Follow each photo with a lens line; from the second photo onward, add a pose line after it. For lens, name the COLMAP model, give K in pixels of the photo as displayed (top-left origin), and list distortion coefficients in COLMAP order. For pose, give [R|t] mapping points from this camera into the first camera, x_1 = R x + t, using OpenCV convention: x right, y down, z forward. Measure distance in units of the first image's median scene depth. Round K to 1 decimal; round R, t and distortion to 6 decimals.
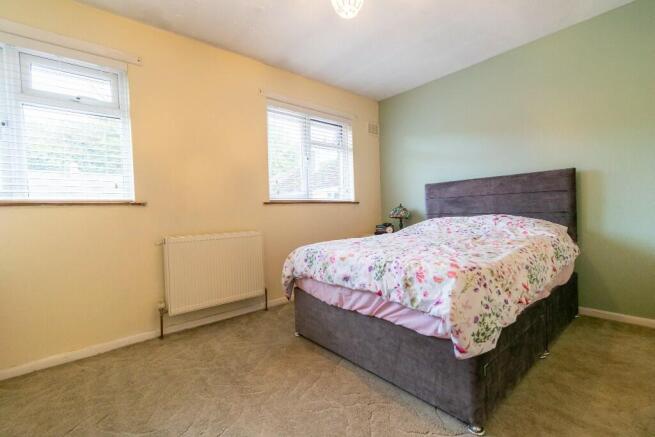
lens RADIAL K [[290.9, 0, 329.1], [0, 290.9, 216.8], [0, 0, 1]] dist [0.000109, 0.000095]
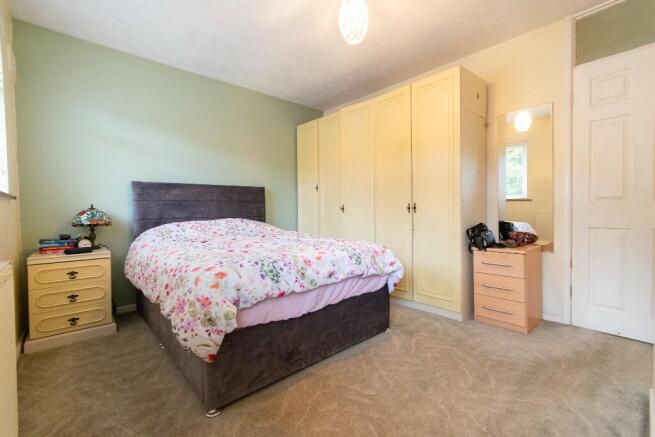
lens RADIAL K [[290.9, 0, 329.1], [0, 290.9, 216.8], [0, 0, 1]] dist [0.000109, 0.000095]
pose [[-0.044815, 0.011515, 0.998929, -0.782192], [0.032088, 0.999434, -0.010081, 0.014134], [-0.998480, 0.031602, -0.045159, 0.843802]]
